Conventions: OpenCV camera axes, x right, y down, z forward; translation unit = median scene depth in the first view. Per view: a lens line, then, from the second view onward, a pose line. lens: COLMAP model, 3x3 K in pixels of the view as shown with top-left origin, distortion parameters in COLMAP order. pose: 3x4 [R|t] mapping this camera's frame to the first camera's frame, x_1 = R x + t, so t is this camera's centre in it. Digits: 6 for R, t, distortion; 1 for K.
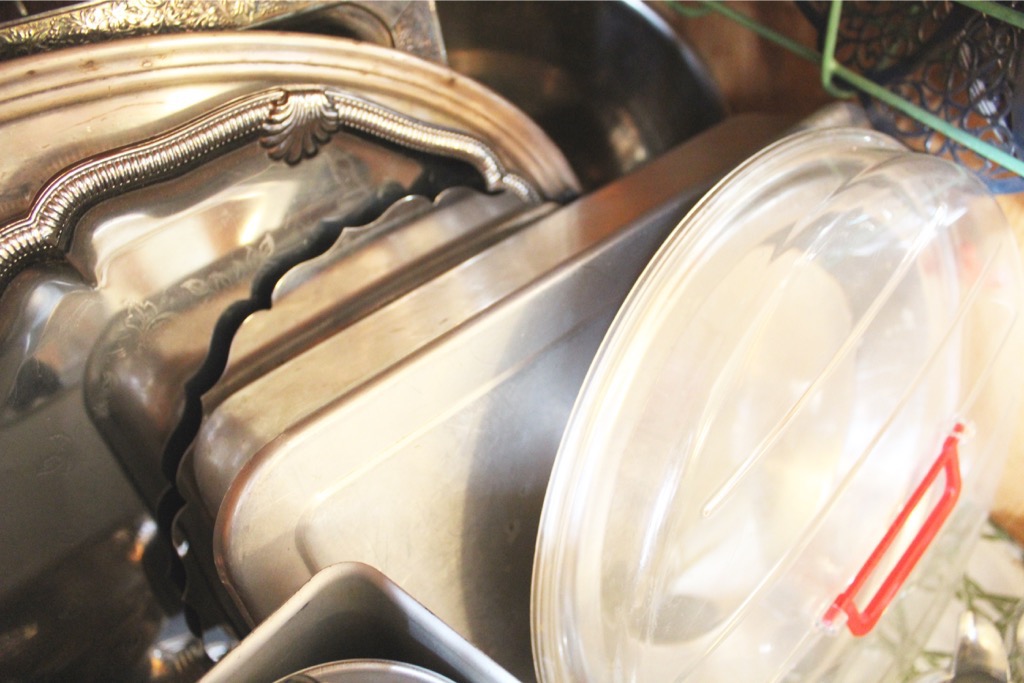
lens RADIAL K [[830.5, 0, 512.9], [0, 830.5, 341.8], [0, 0, 1]] dist [-0.157632, 0.106802]
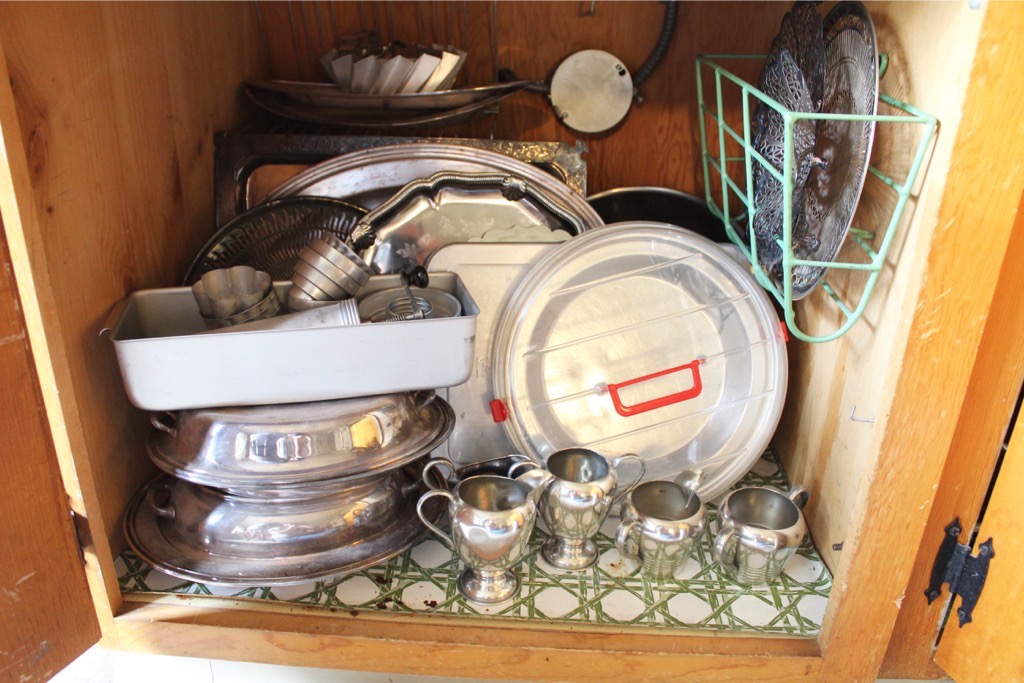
lens RADIAL K [[830.5, 0, 511.5], [0, 830.5, 337.4], [0, 0, 1]] dist [-0.157632, 0.106802]
pose [[0.804912, 0.267213, -0.529824, 1.589624], [-0.445590, 0.861827, -0.242288, 1.017090], [0.391874, 0.431105, 0.812763, -1.359844]]
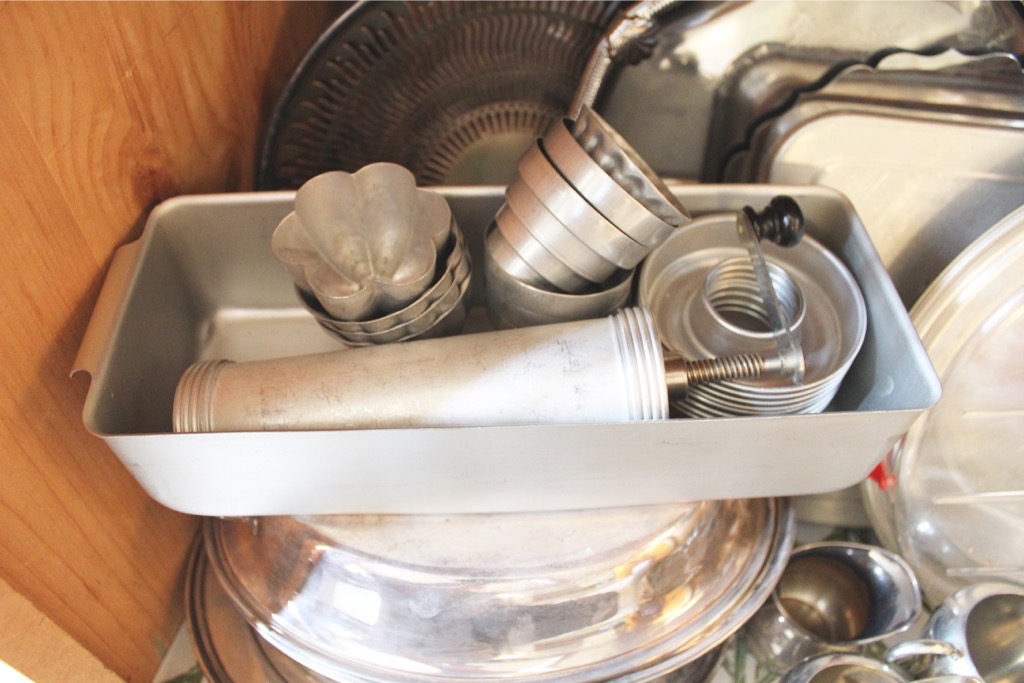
lens RADIAL K [[830.5, 0, 508.1], [0, 830.5, 344.5], [0, 0, 1]] dist [-0.157632, 0.106802]
pose [[0.670403, 0.587837, -0.452778, 0.209203], [-0.543257, 0.804501, 0.240104, 0.386889], [0.505403, 0.085009, 0.858686, -0.540497]]
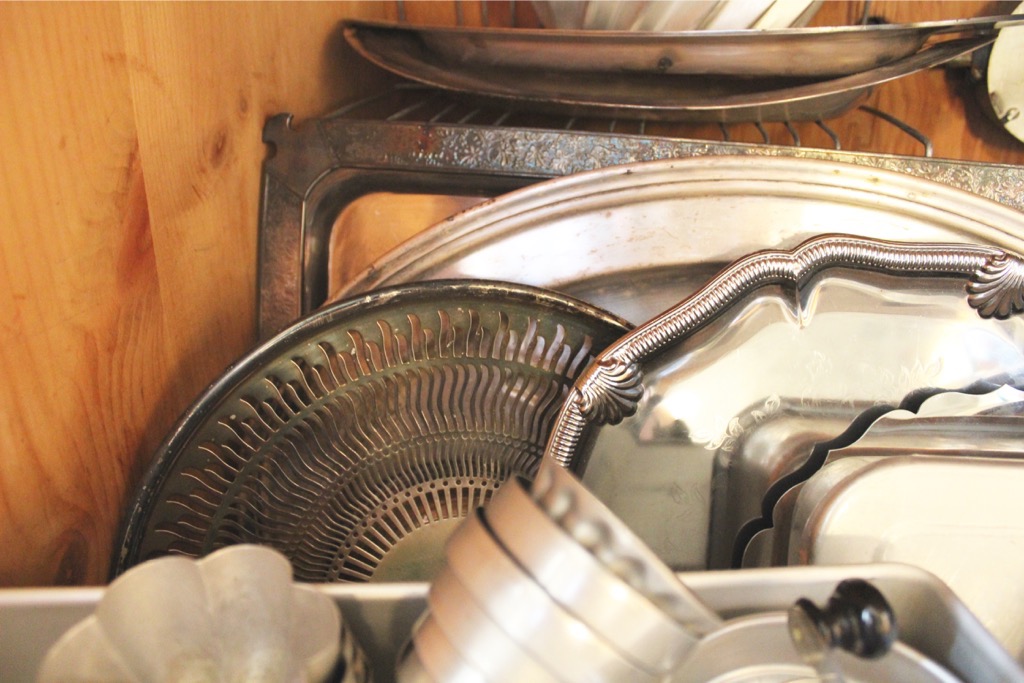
lens RADIAL K [[830.5, 0, 513.3], [0, 830.5, 342.5], [0, 0, 1]] dist [-0.157632, 0.106802]
pose [[0.697963, 0.299383, -0.650551, 0.019325], [-0.529320, 0.827544, -0.187062, 0.409001], [0.482357, 0.474912, 0.736064, -0.174067]]
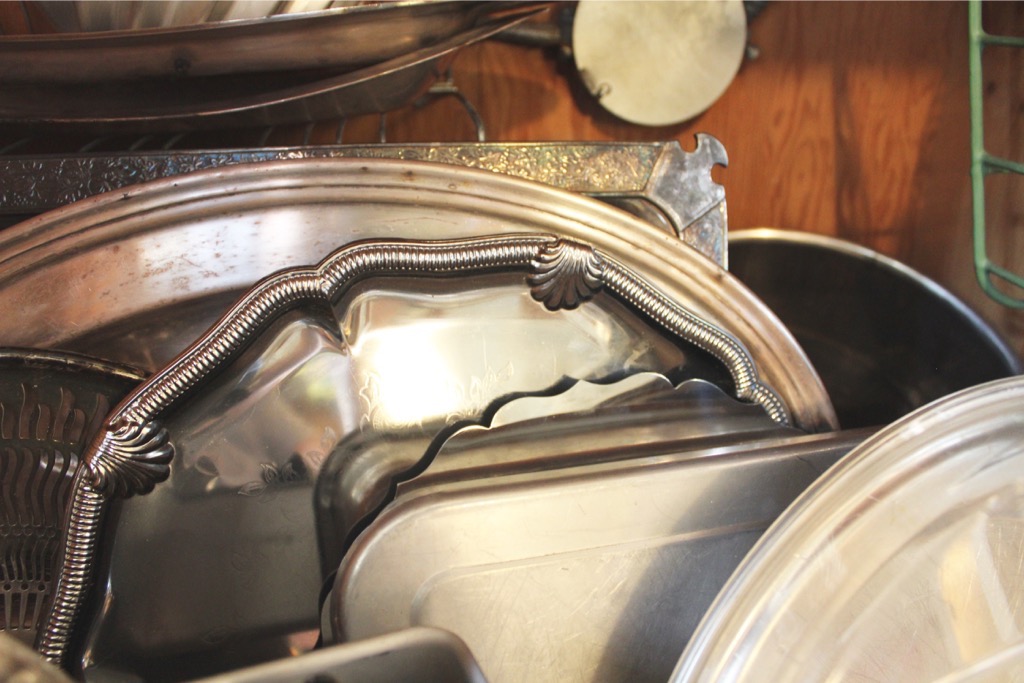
lens RADIAL K [[830.5, 0, 508.5], [0, 830.5, 349.6], [0, 0, 1]] dist [-0.157632, 0.106802]
pose [[0.887210, 0.186265, -0.422093, 0.162843], [-0.334630, 0.889626, -0.310786, 0.200286], [0.317617, 0.416978, 0.851616, 0.065145]]
